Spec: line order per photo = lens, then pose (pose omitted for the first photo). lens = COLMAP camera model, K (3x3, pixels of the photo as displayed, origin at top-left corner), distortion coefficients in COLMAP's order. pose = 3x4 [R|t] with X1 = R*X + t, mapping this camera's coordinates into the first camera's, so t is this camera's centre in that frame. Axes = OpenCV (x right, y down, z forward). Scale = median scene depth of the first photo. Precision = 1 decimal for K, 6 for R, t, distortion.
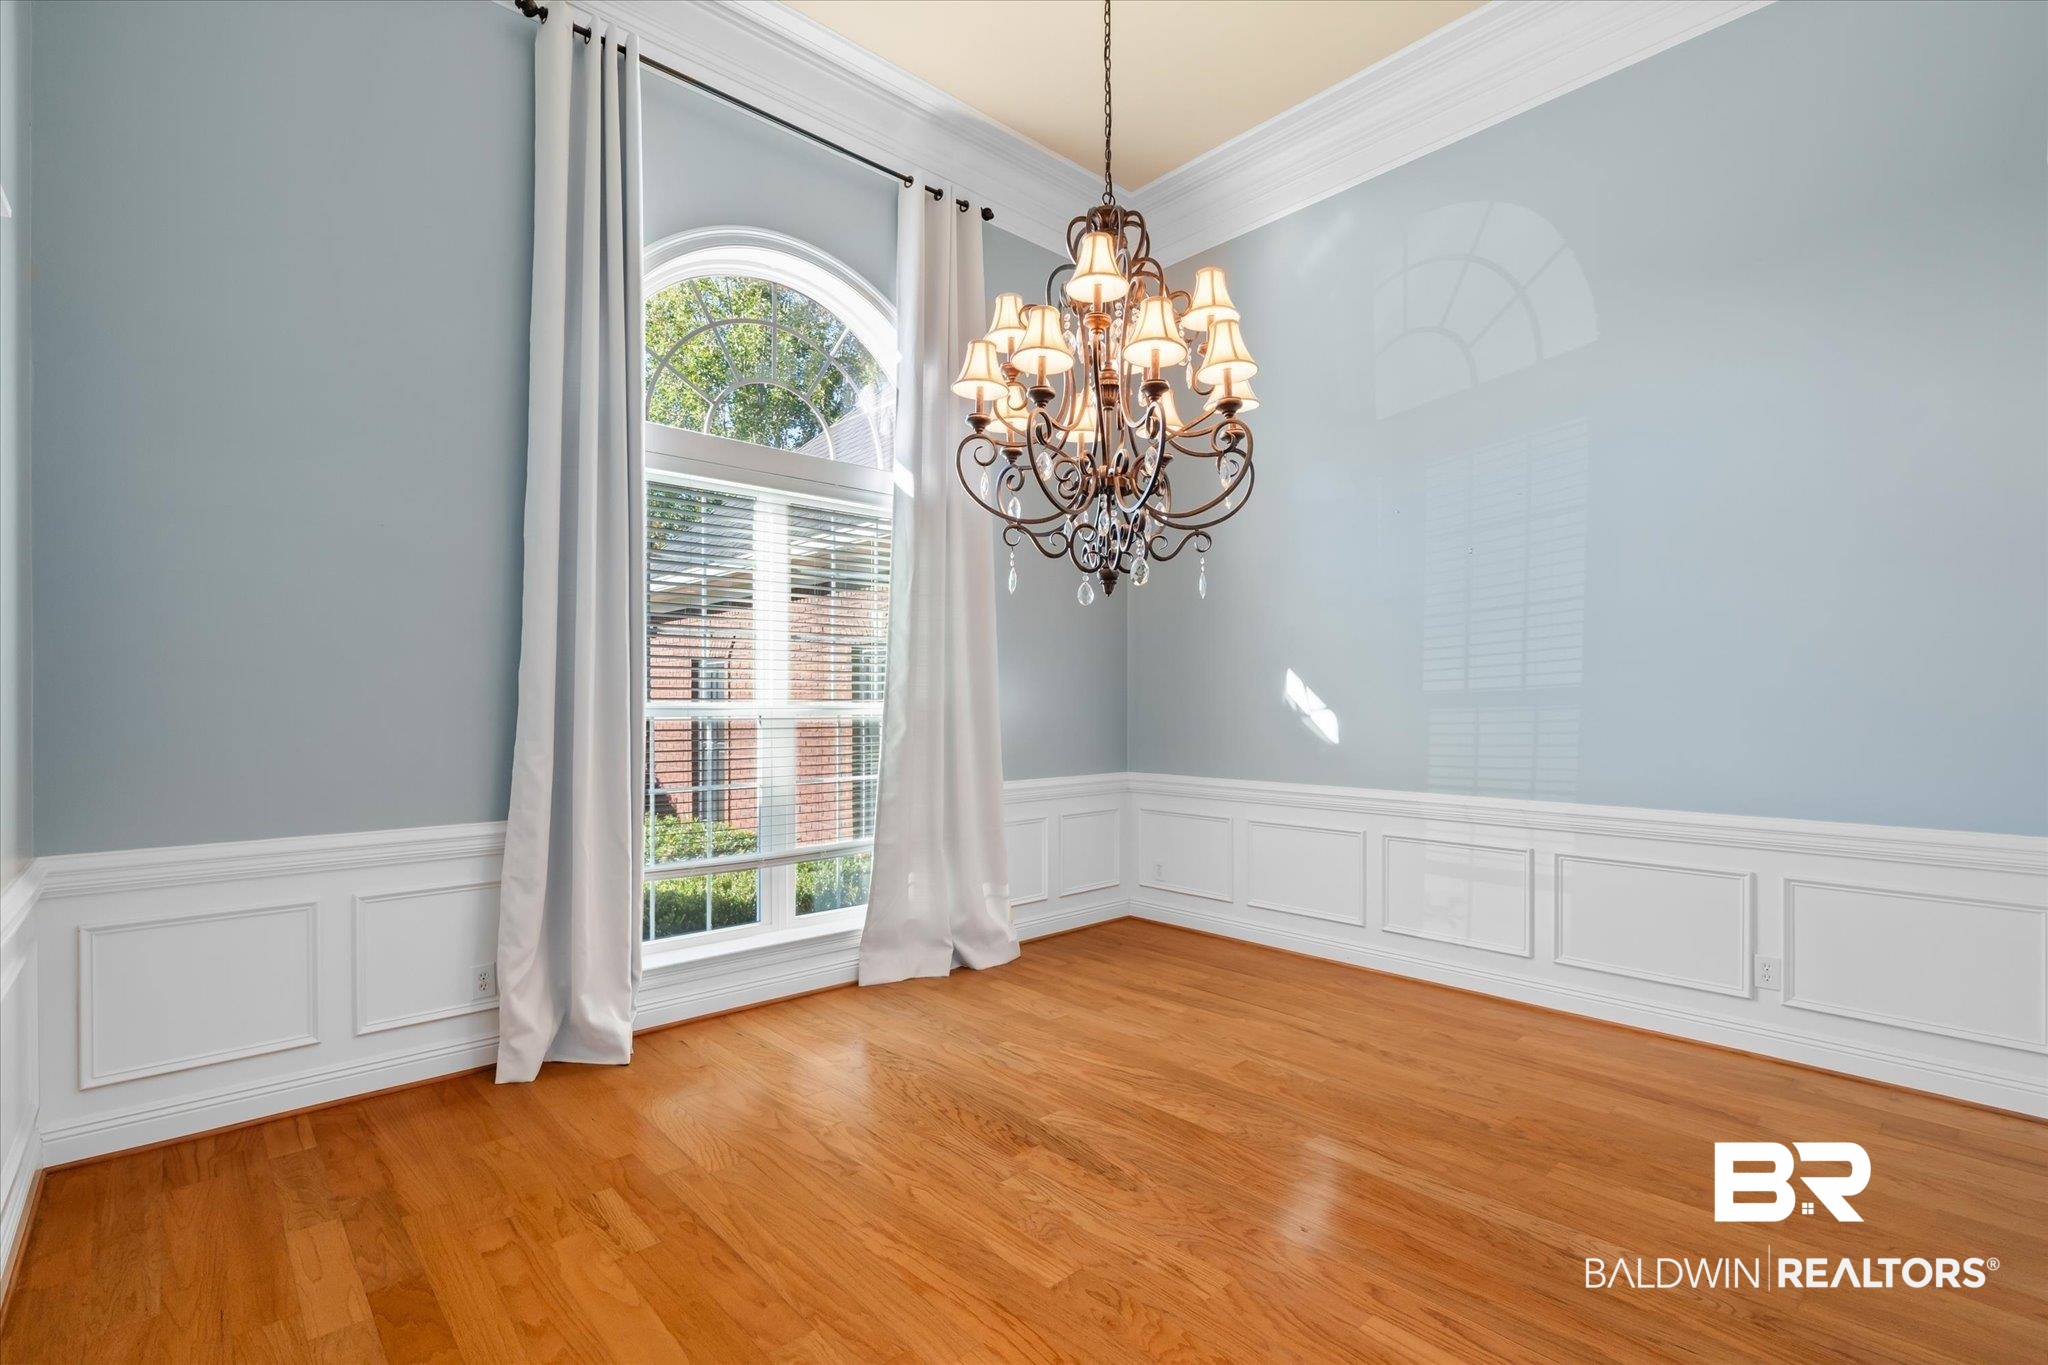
lens RADIAL K [[932.7, 0, 1019.7], [0, 932.7, 689.4], [0, 0, 1]] dist [-0.000397, 0.000070]
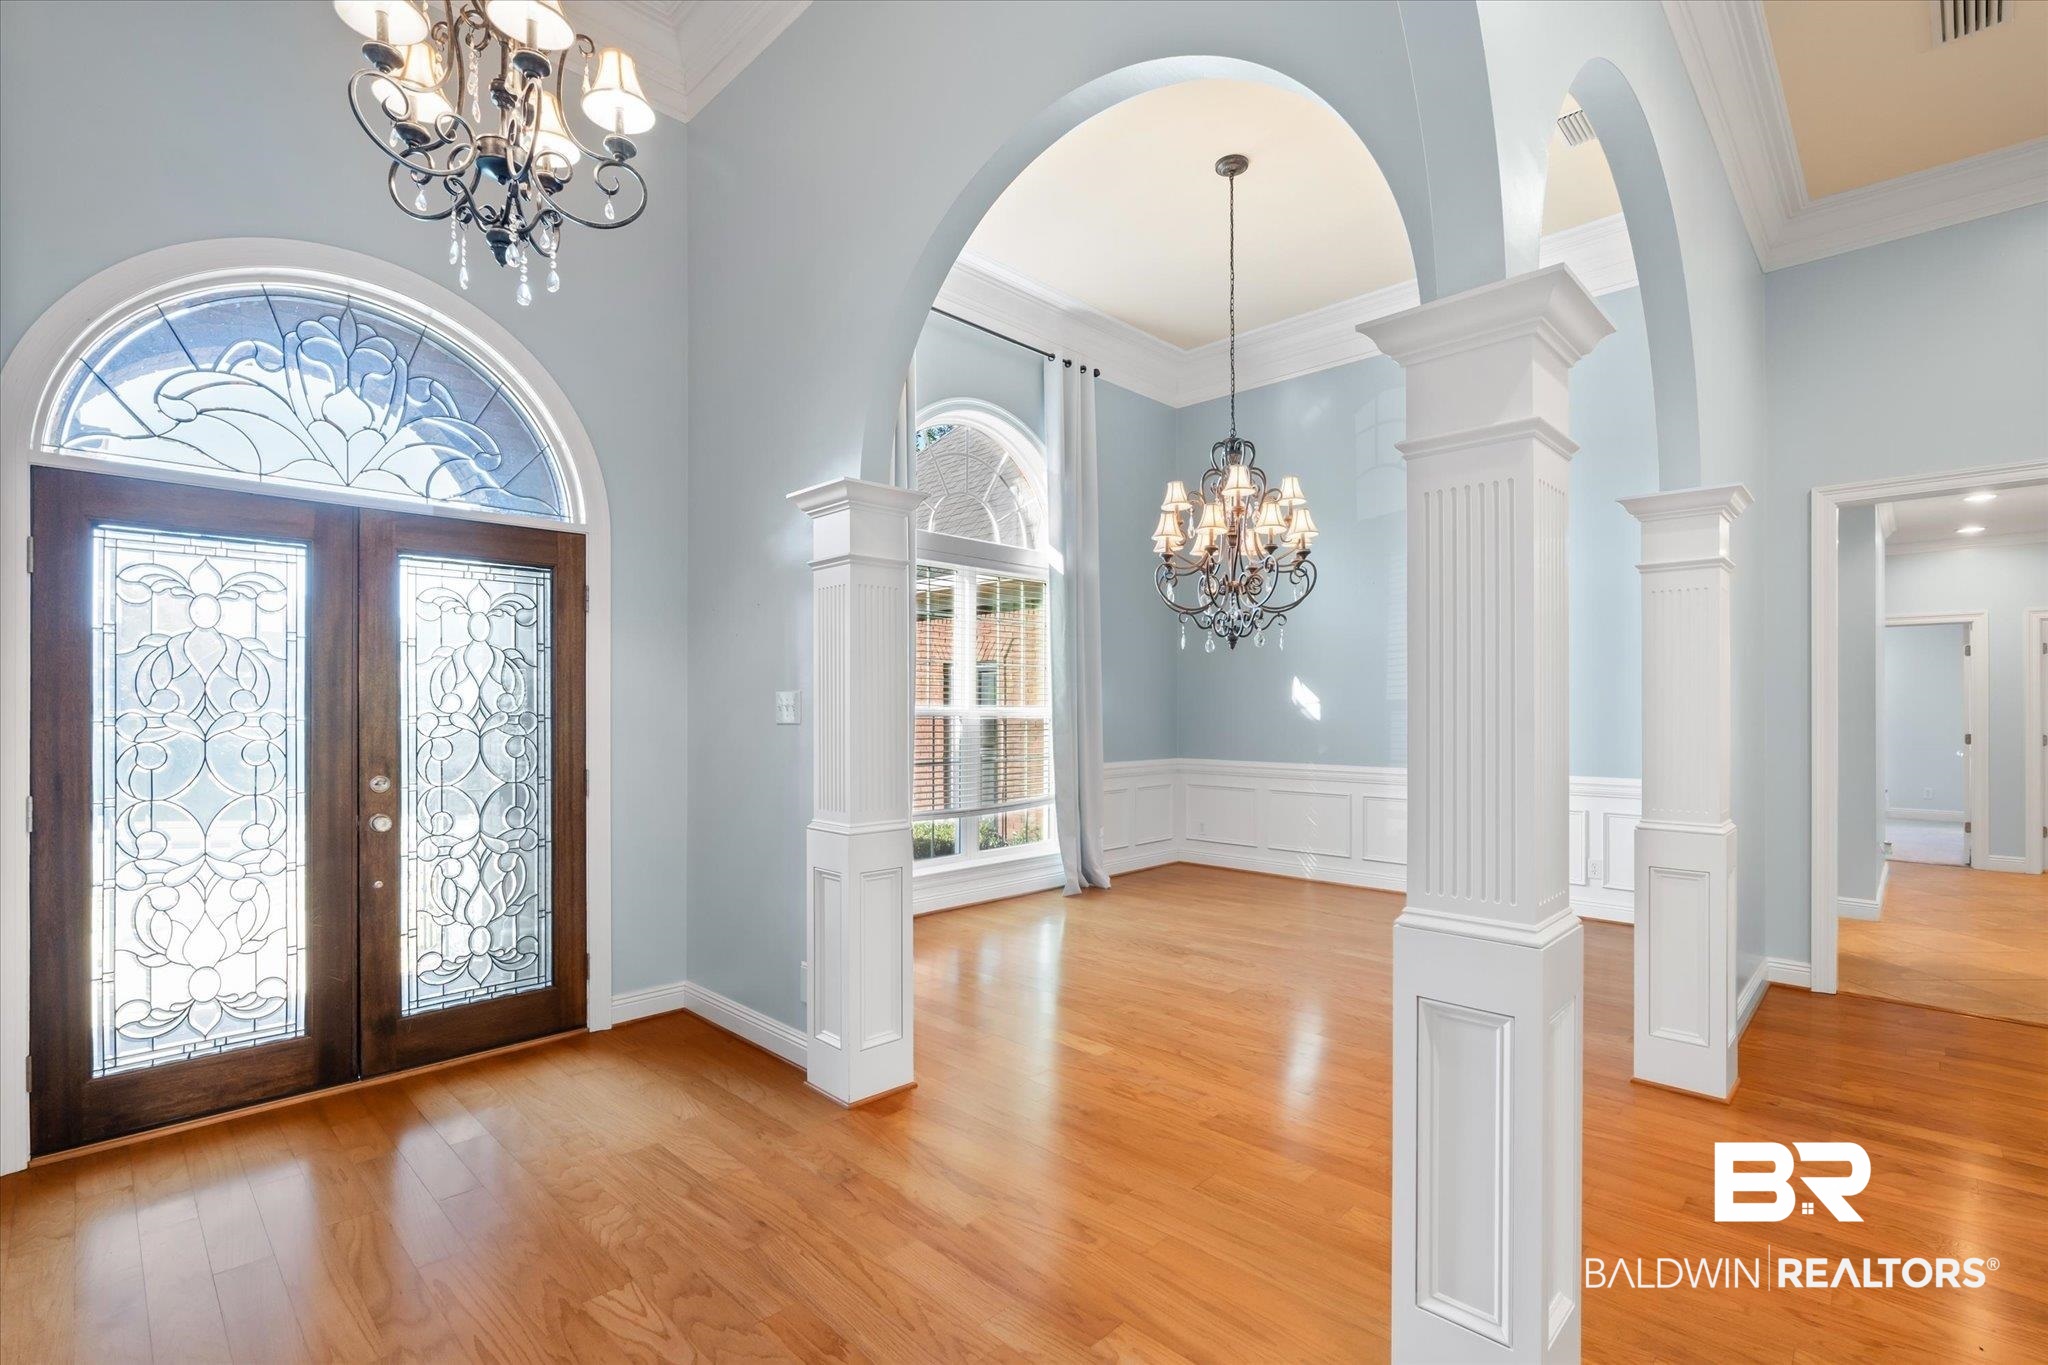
lens RADIAL K [[932.7, 0, 1026.8], [0, 932.7, 694.4], [0, 0, 1]] dist [-0.000397, 0.000070]
pose [[0.997849, -0.000873, 0.065553, -0.279476], [0.000871, 1.000000, 0.000057, -0.008345], [-0.065553, 0.000000, 0.997849, -0.520691]]
